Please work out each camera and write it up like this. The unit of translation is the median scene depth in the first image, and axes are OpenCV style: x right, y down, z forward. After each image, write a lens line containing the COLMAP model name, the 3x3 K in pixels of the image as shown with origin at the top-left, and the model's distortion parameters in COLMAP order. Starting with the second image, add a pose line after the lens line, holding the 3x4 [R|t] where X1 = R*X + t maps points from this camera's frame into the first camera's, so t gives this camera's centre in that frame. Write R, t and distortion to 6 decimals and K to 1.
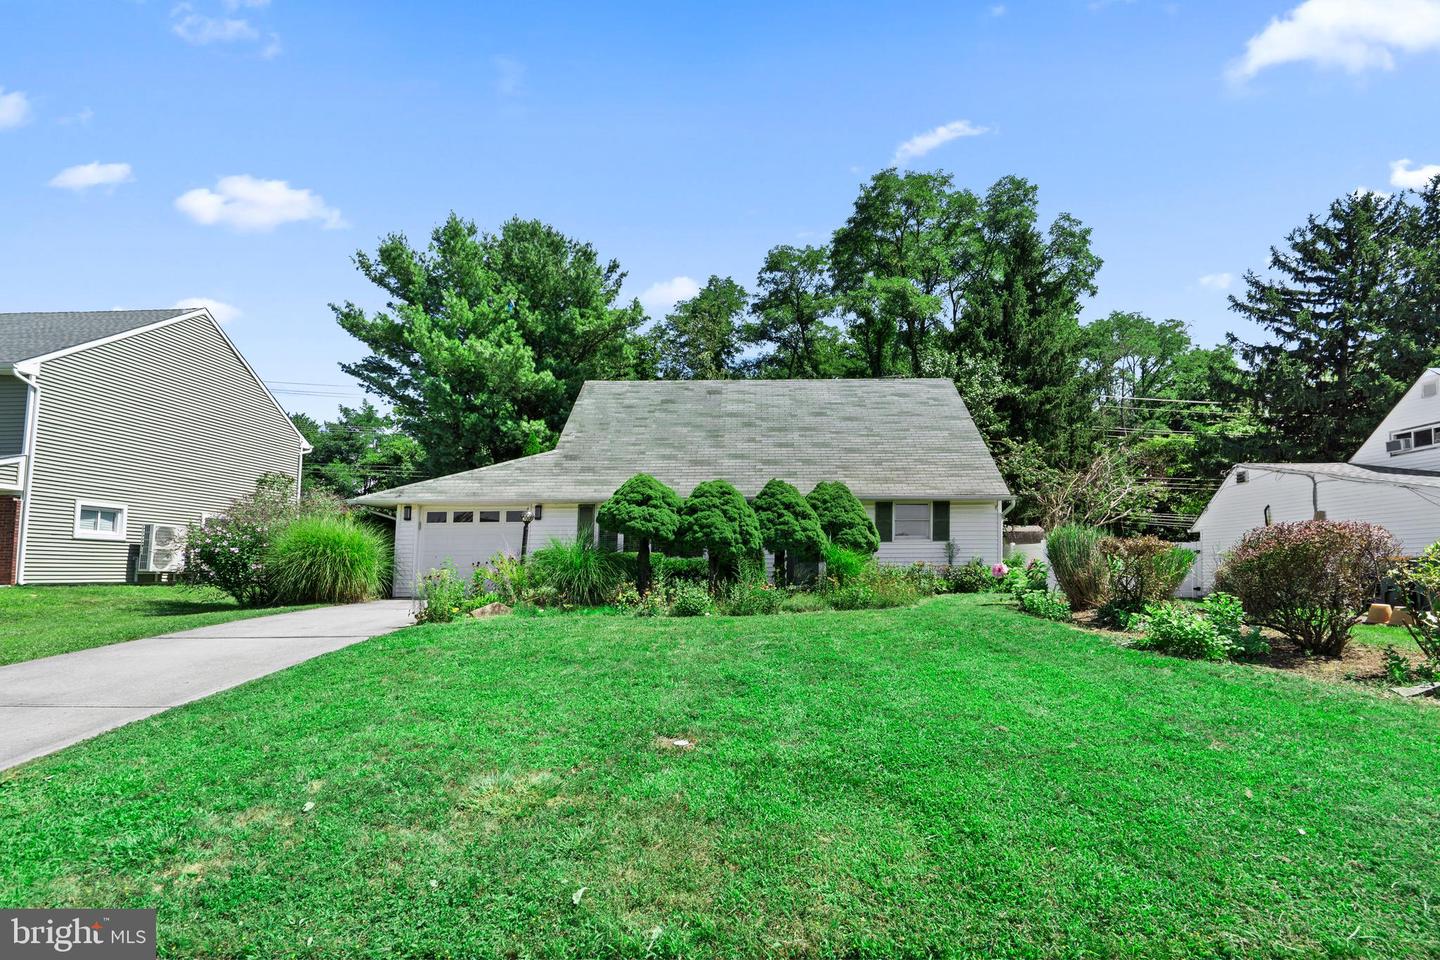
lens RADIAL K [[659.2, 0, 749.8], [0, 659.2, 545.3], [0, 0, 1]] dist [-0.006987, 0.004344]
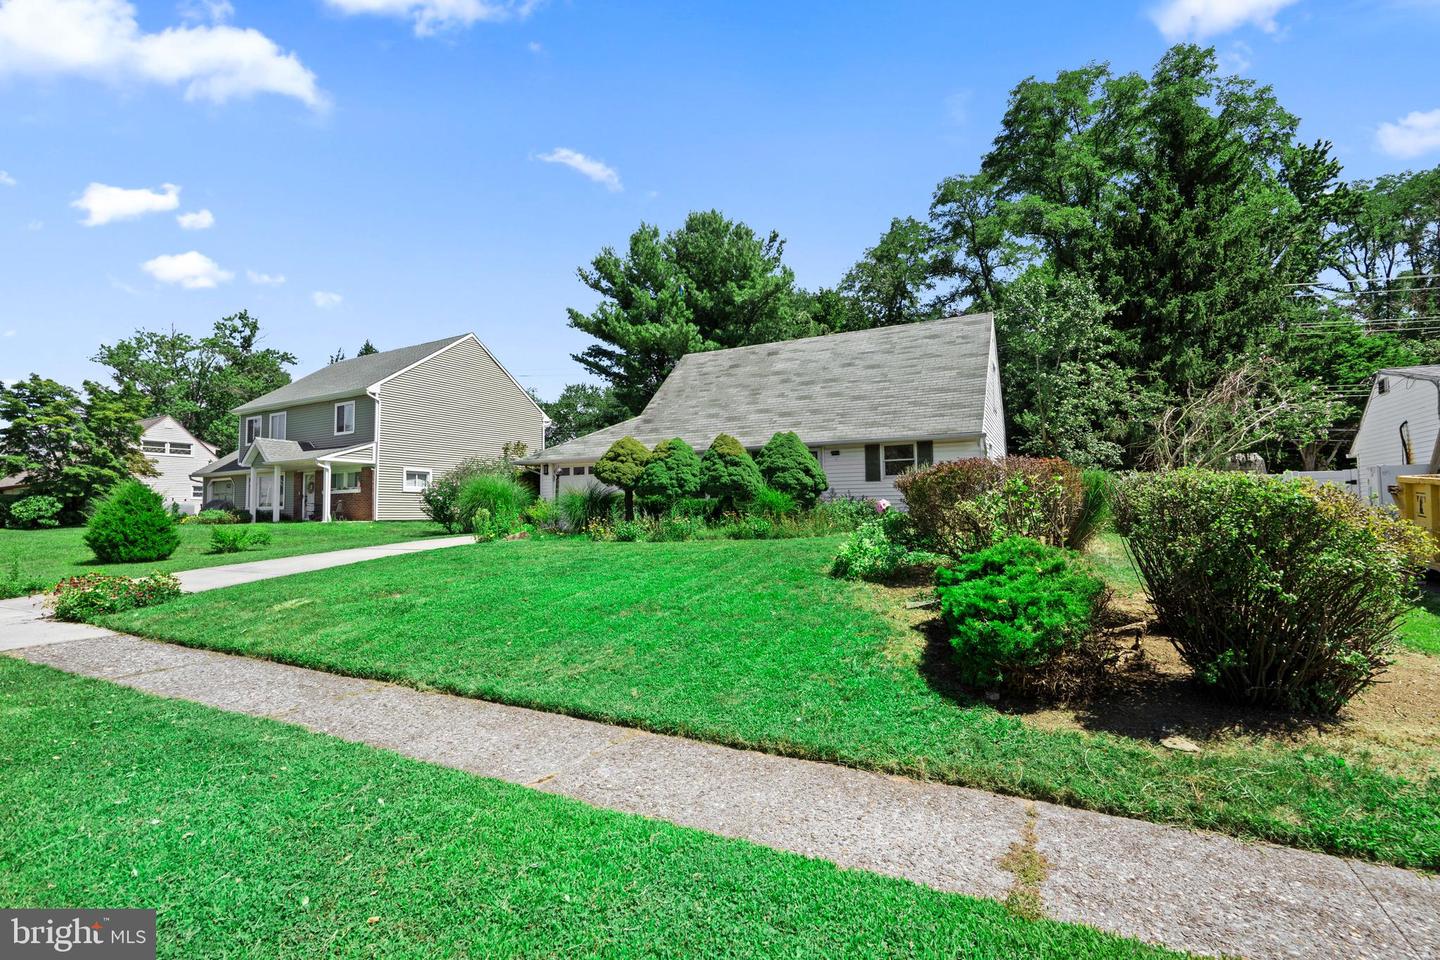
lens RADIAL K [[659.2, 0, 712.2], [0, 659.2, 488.4], [0, 0, 1]] dist [-0.006987, 0.004344]
pose [[0.885837, -0.021179, -0.463514, 0.364142], [0.022488, 0.999743, -0.002703, 0.002398], [0.463452, -0.008029, 0.886086, -0.060932]]
